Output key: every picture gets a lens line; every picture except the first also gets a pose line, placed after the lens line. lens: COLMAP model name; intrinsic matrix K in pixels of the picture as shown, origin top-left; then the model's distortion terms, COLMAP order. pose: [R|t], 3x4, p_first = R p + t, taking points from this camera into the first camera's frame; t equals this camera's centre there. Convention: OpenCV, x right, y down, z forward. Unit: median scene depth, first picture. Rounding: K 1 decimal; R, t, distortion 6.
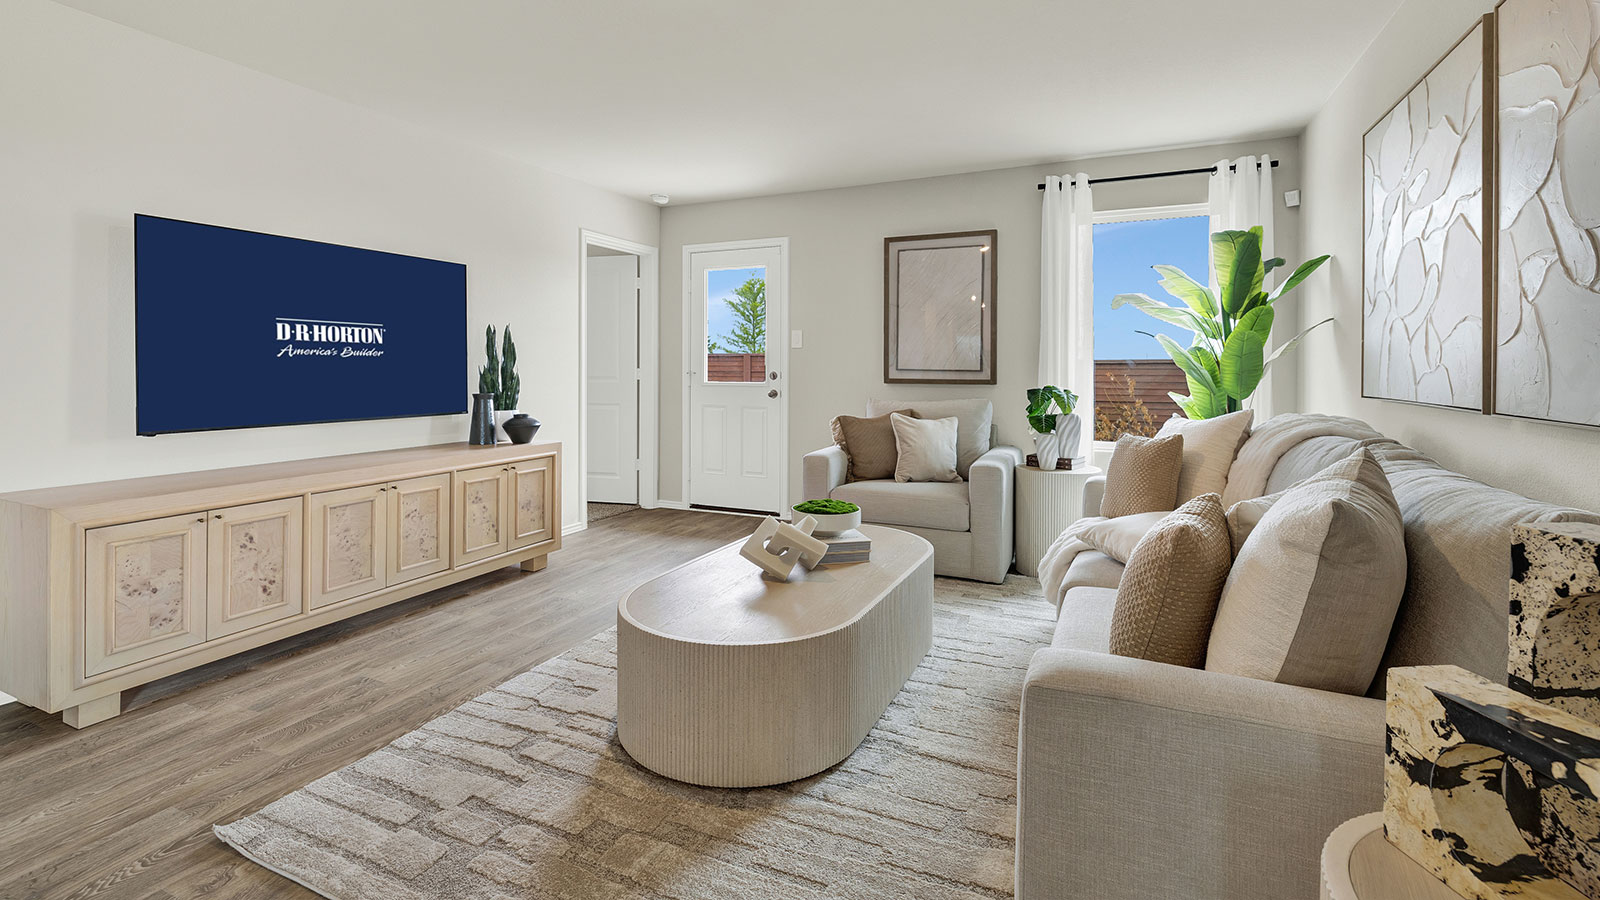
lens RADIAL K [[703.1, 0, 802.8], [0, 703.1, 368.2], [0, 0, 1]] dist [-0.001058, -0.000140]
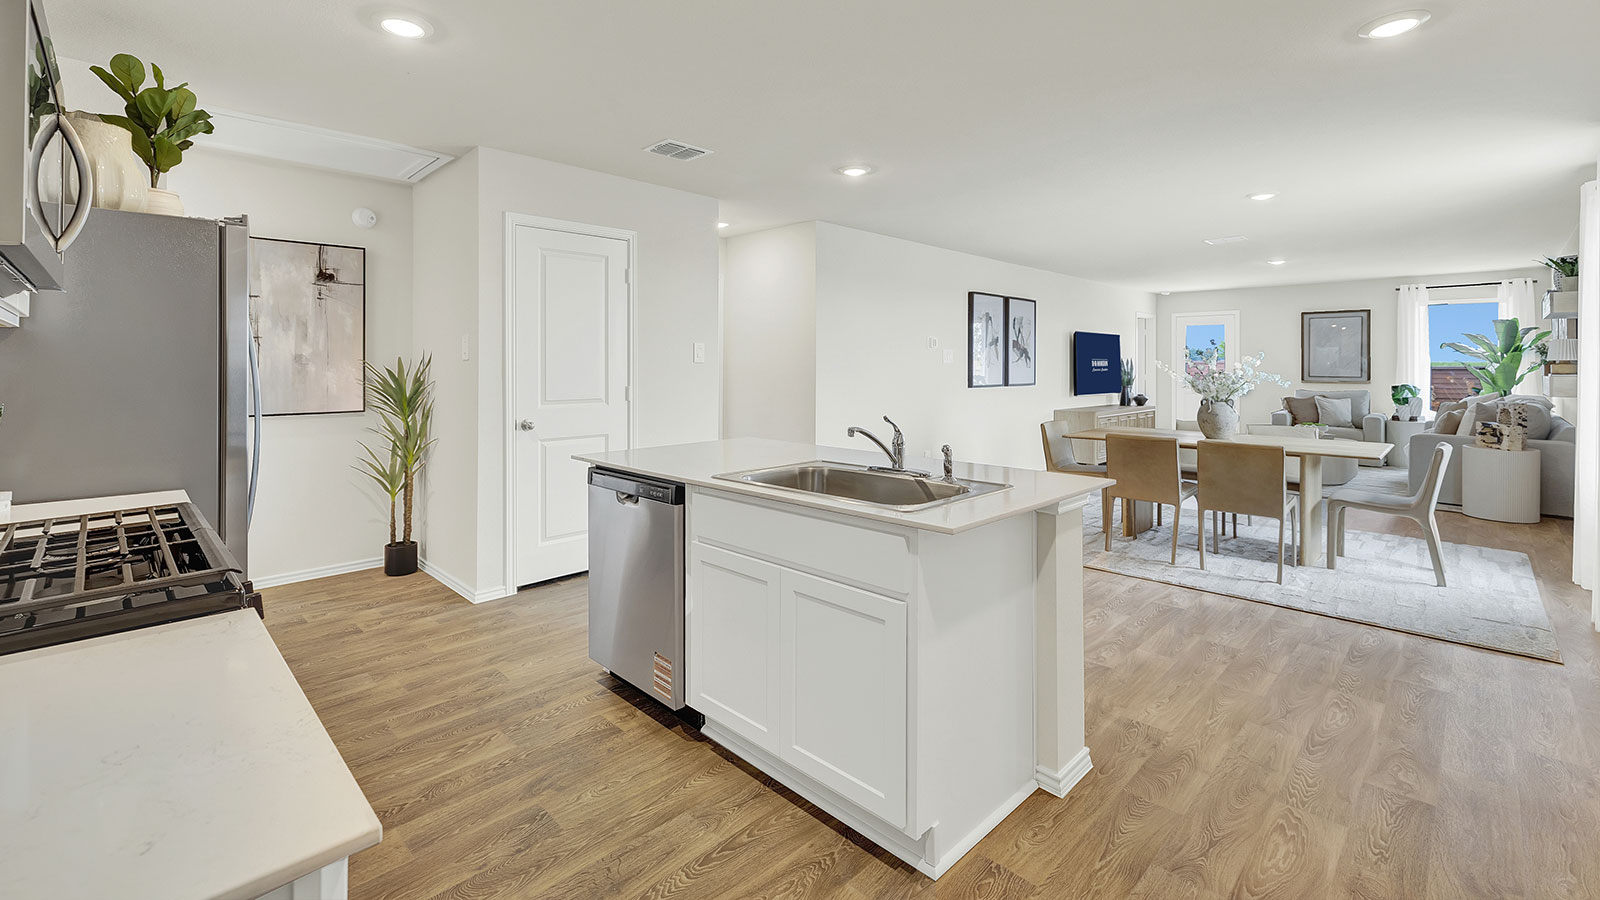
lens RADIAL K [[687.1, 0, 793.0], [0, 687.1, 369.7], [0, 0, 1]] dist [-0.002193, -0.000385]
pose [[0.943381, 0.001410, -0.331708, -0.727323], [-0.001123, 0.999999, 0.001054, -0.020460], [0.331709, -0.000622, 0.943381, -1.626704]]
